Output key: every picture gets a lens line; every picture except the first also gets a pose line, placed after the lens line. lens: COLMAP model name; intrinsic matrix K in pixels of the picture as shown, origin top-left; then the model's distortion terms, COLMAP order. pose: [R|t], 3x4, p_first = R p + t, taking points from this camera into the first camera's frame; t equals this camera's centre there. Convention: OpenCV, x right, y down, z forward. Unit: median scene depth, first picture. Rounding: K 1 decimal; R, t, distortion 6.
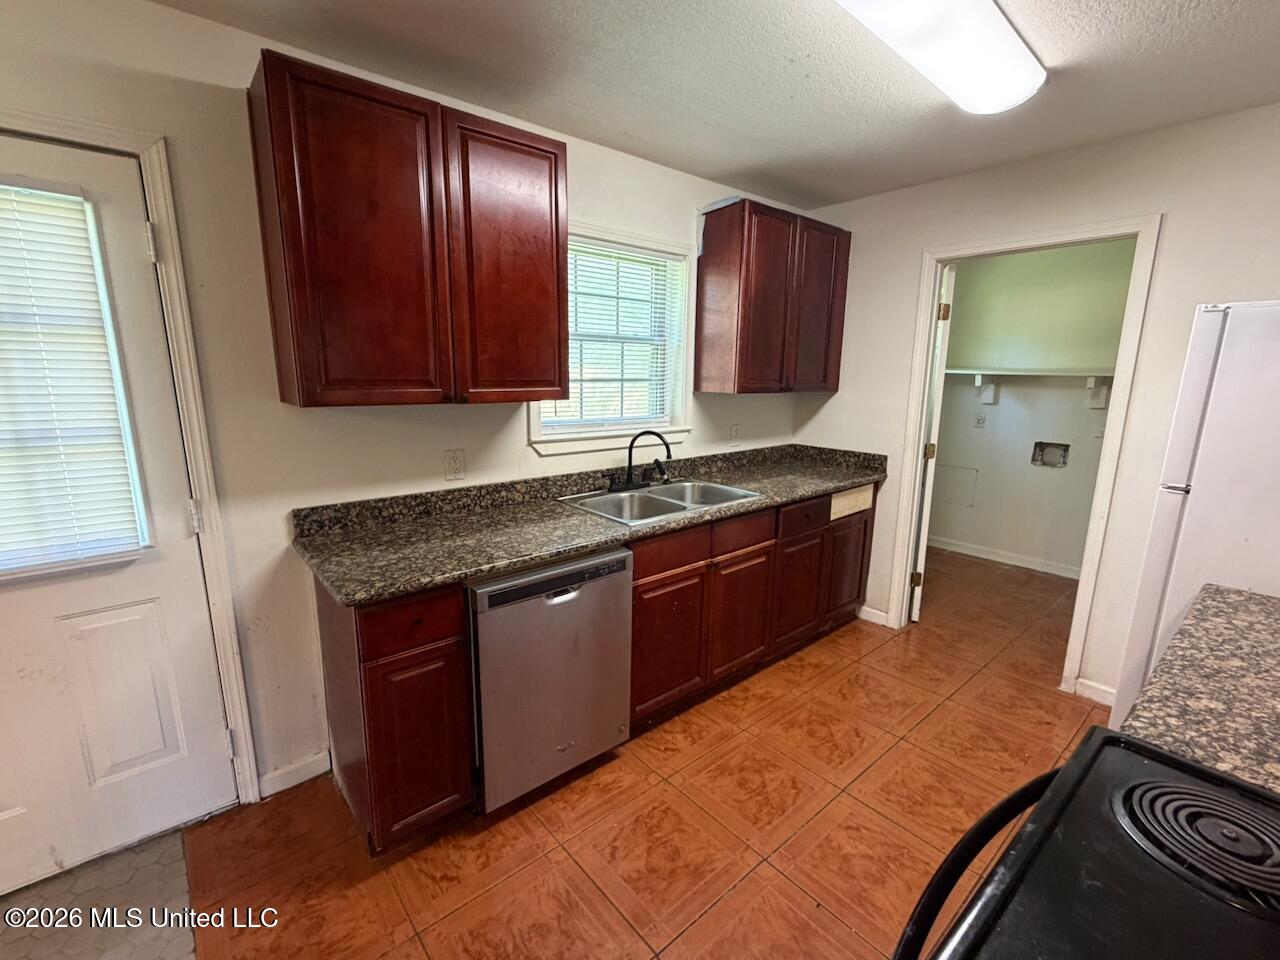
lens RADIAL K [[566.3, 0, 639.8], [0, 566.3, 482.4], [0, 0, 1]] dist [-0.000155, 0.000526]
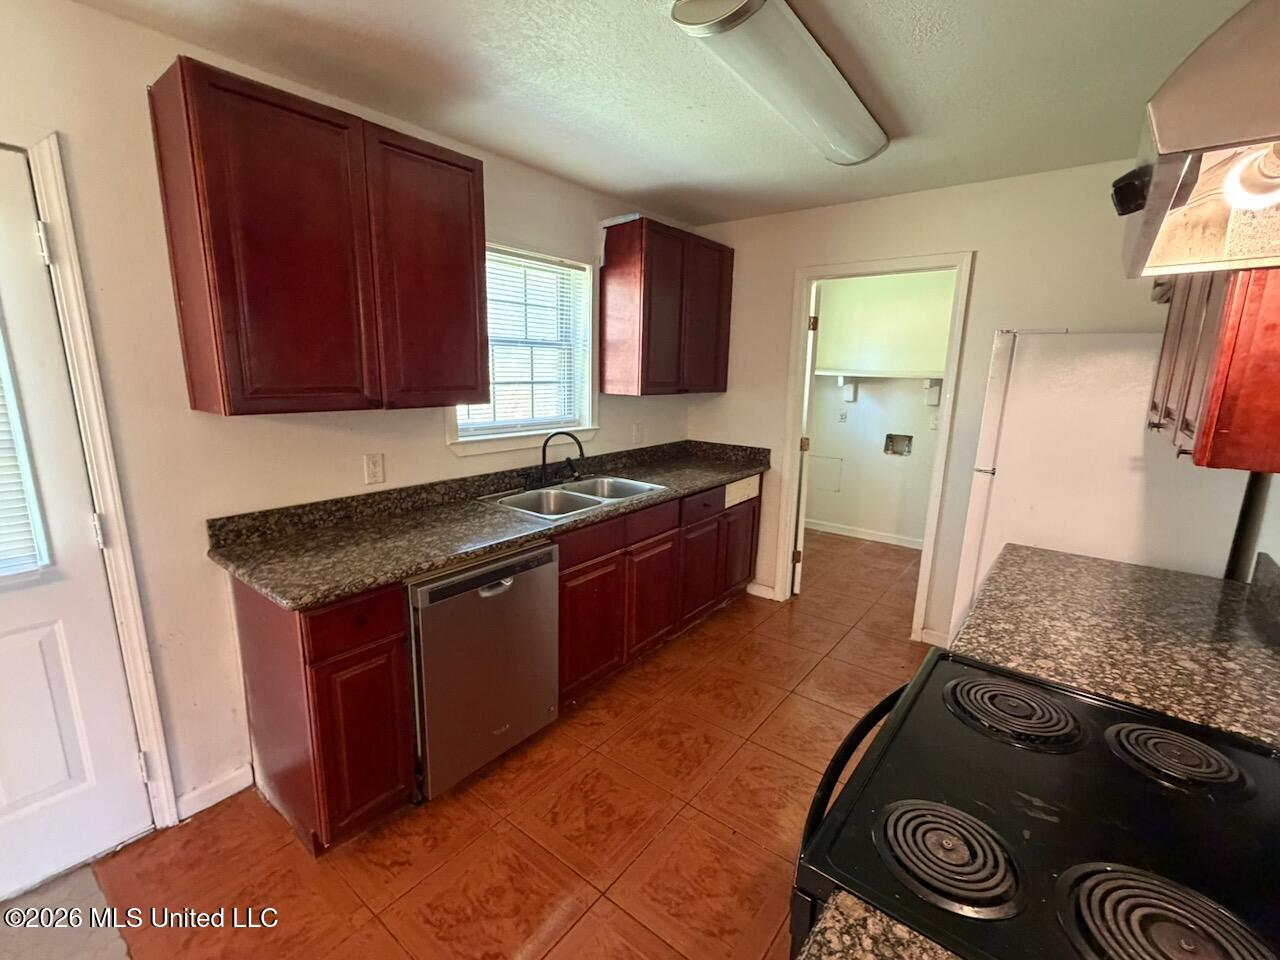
lens RADIAL K [[566.3, 0, 639.8], [0, 566.3, 482.4], [0, 0, 1]] dist [-0.000155, 0.000526]
pose [[0.979880, -0.033625, 0.196736, -0.069172], [0.031946, 0.999421, 0.011704, -0.003726], [-0.197016, -0.005184, 0.980387, -0.093915]]
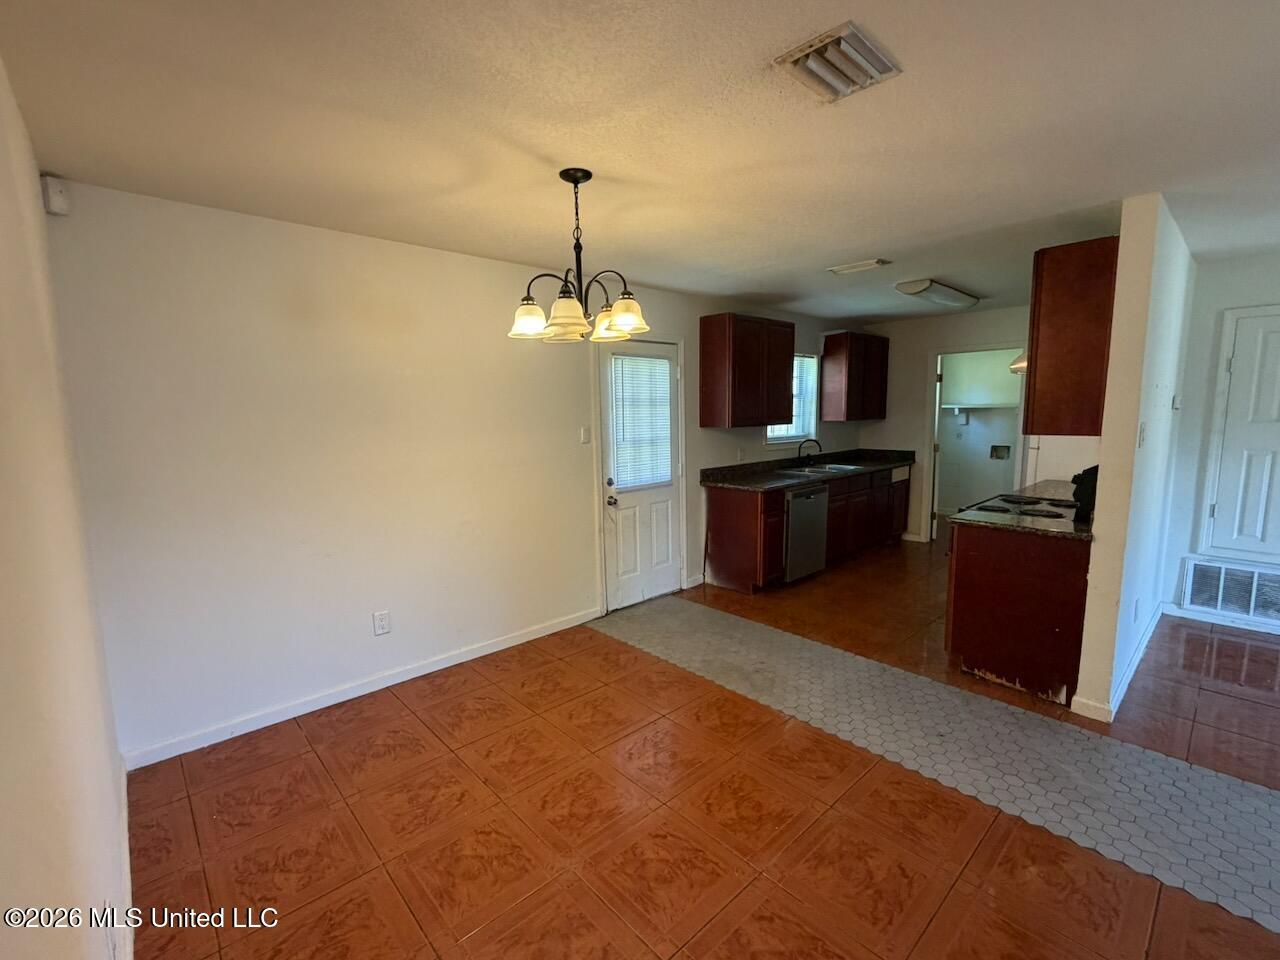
lens RADIAL K [[561.6, 0, 621.6], [0, 561.6, 492.5], [0, 0, 1]] dist [-0.023905, 0.000060]
pose [[0.999343, -0.035419, 0.007628, -0.927298], [0.035784, 0.997866, -0.054620, 0.257736], [-0.005677, 0.054857, 0.998478, -1.407525]]
